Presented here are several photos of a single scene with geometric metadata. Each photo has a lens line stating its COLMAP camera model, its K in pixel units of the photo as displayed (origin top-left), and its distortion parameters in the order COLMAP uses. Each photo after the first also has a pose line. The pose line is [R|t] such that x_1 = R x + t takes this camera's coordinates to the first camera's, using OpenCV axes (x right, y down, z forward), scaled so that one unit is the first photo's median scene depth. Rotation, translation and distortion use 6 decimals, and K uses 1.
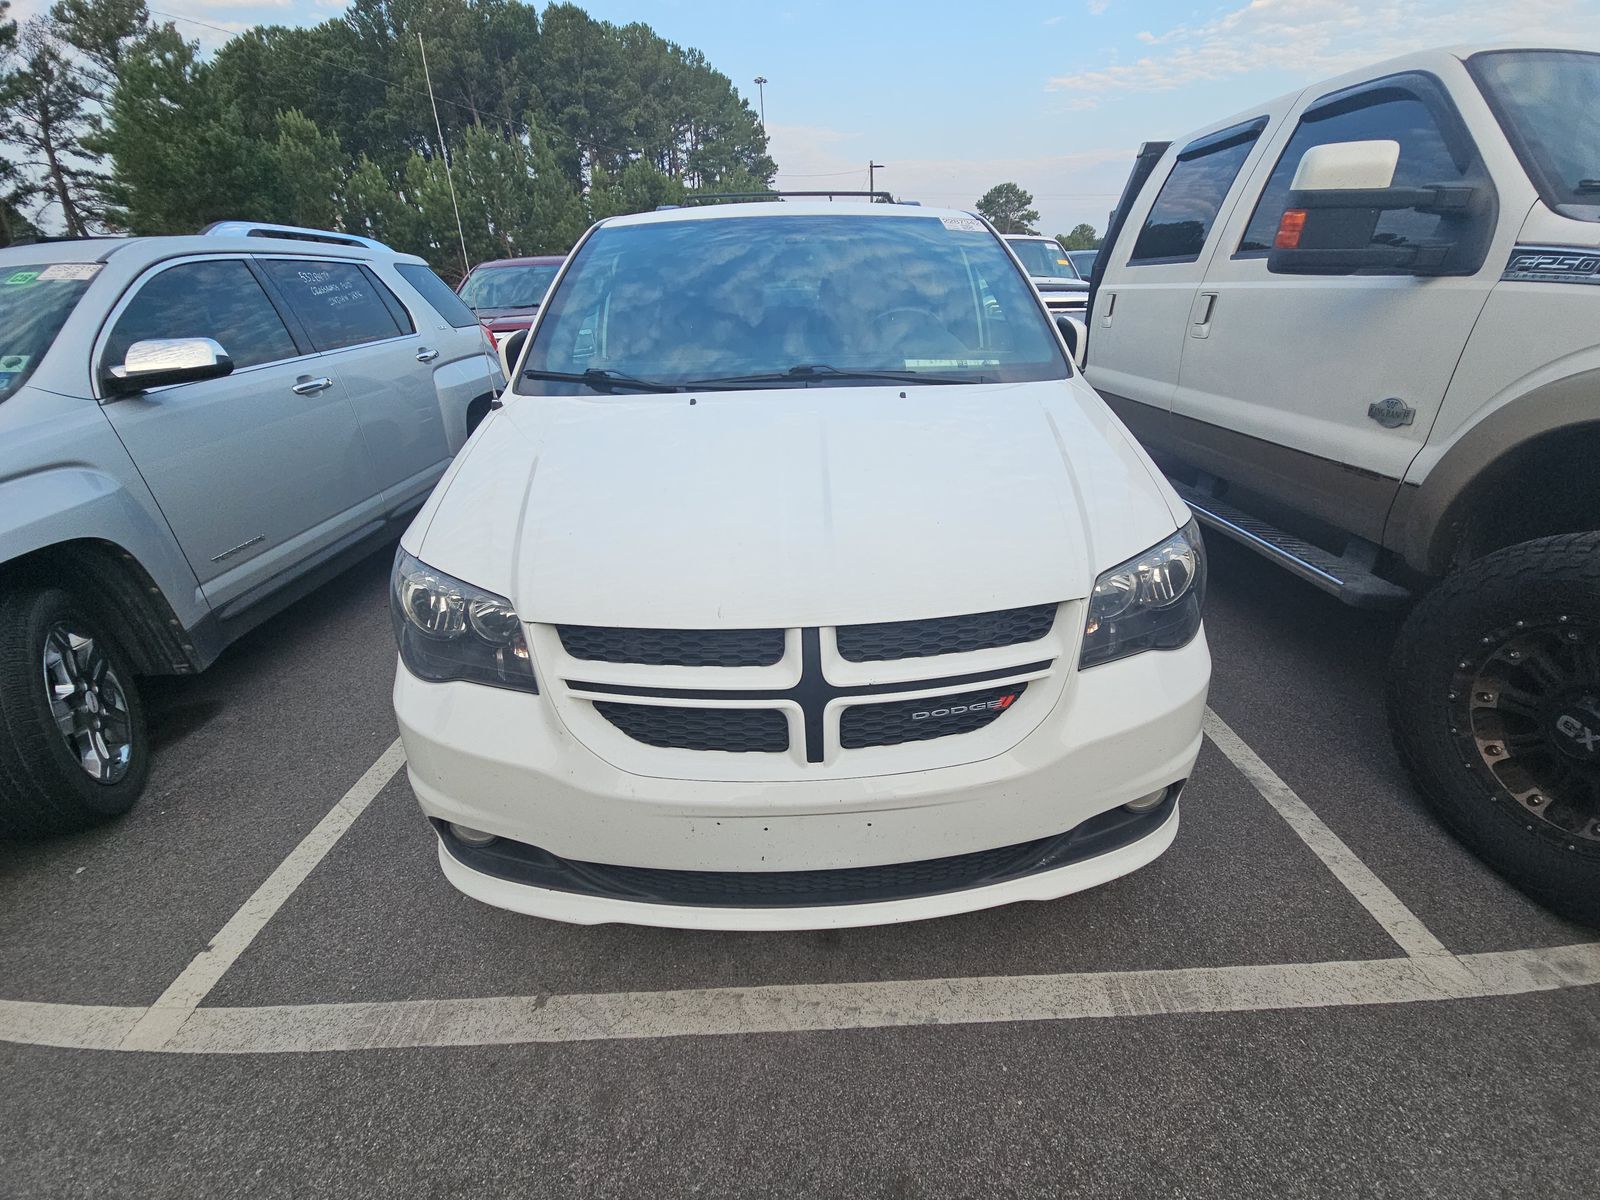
lens RADIAL K [[639.5, 0, 841.7], [0, 639.5, 603.1], [0, 0, 1]] dist [0.028287, -0.020111]
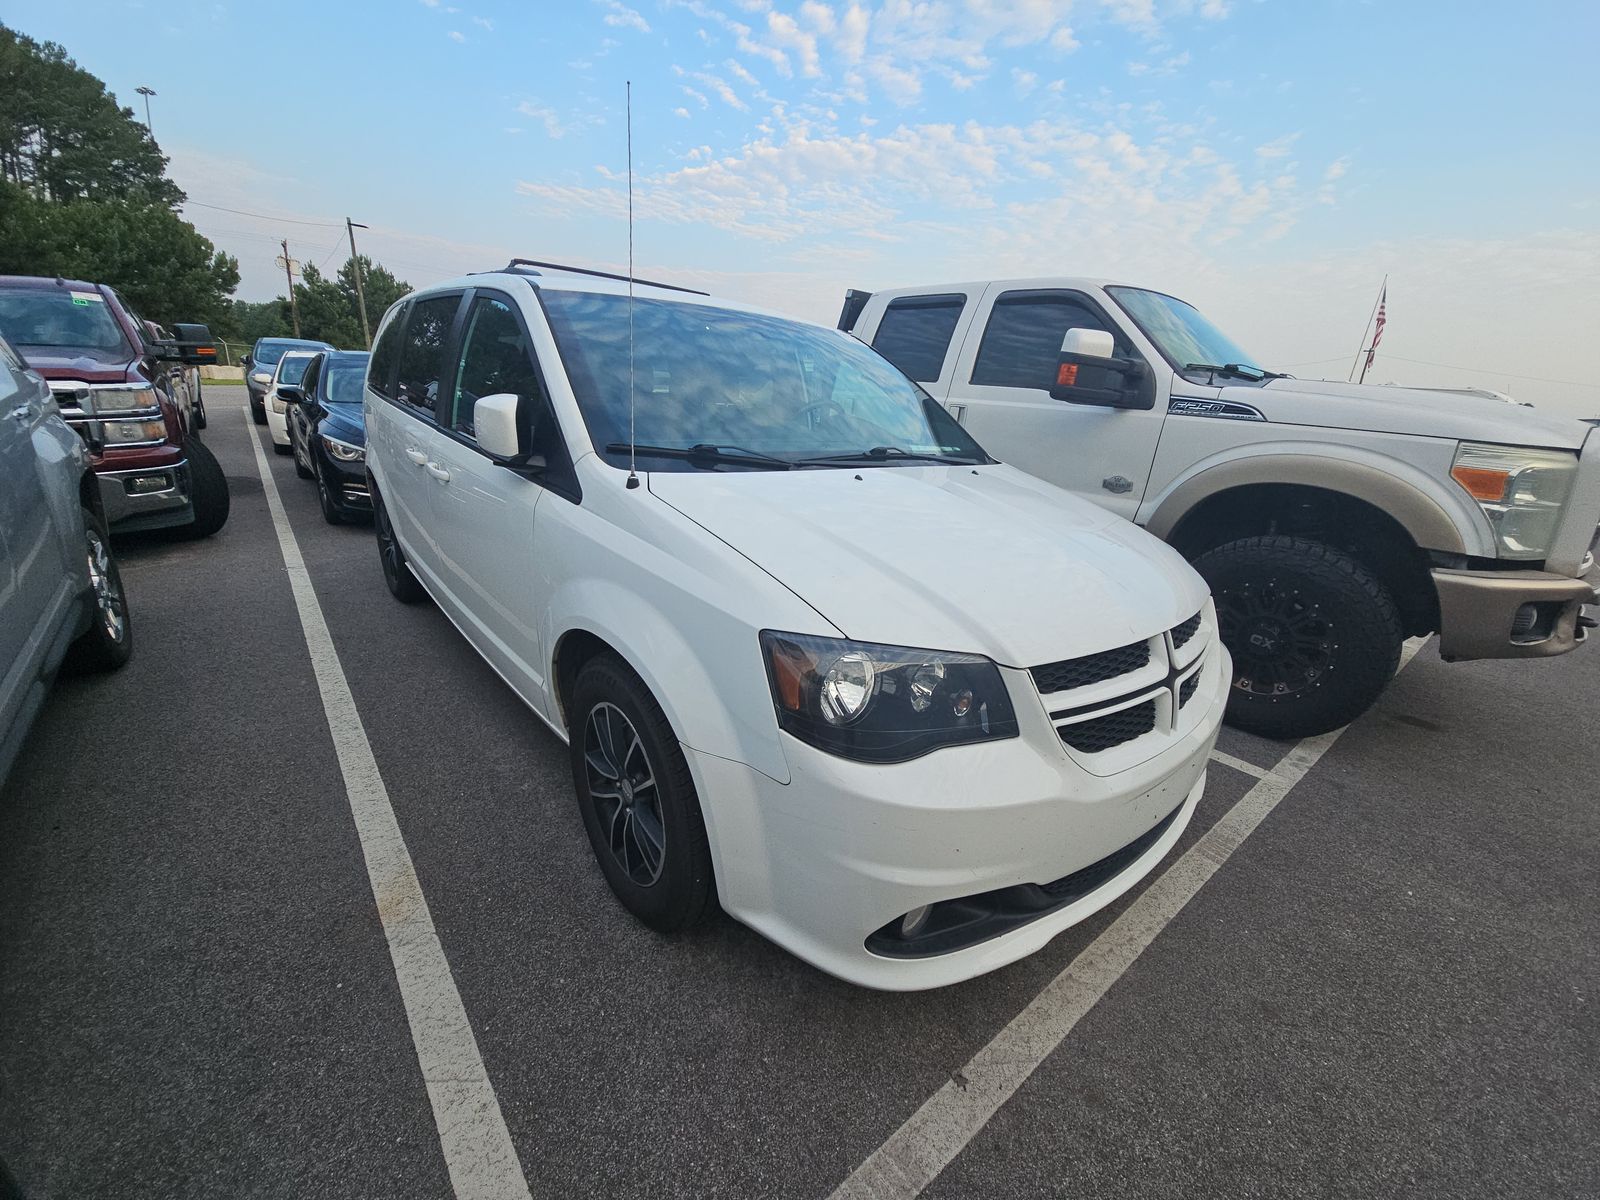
lens RADIAL K [[625.1, 0, 839.3], [0, 625.1, 601.0], [0, 0, 1]] dist [0.018038, -0.015307]
pose [[0.783089, -0.120063, 0.610211, -0.851137], [0.188258, 0.980917, -0.048593, -0.057963], [-0.592732, 0.152930, 0.790748, 0.196387]]
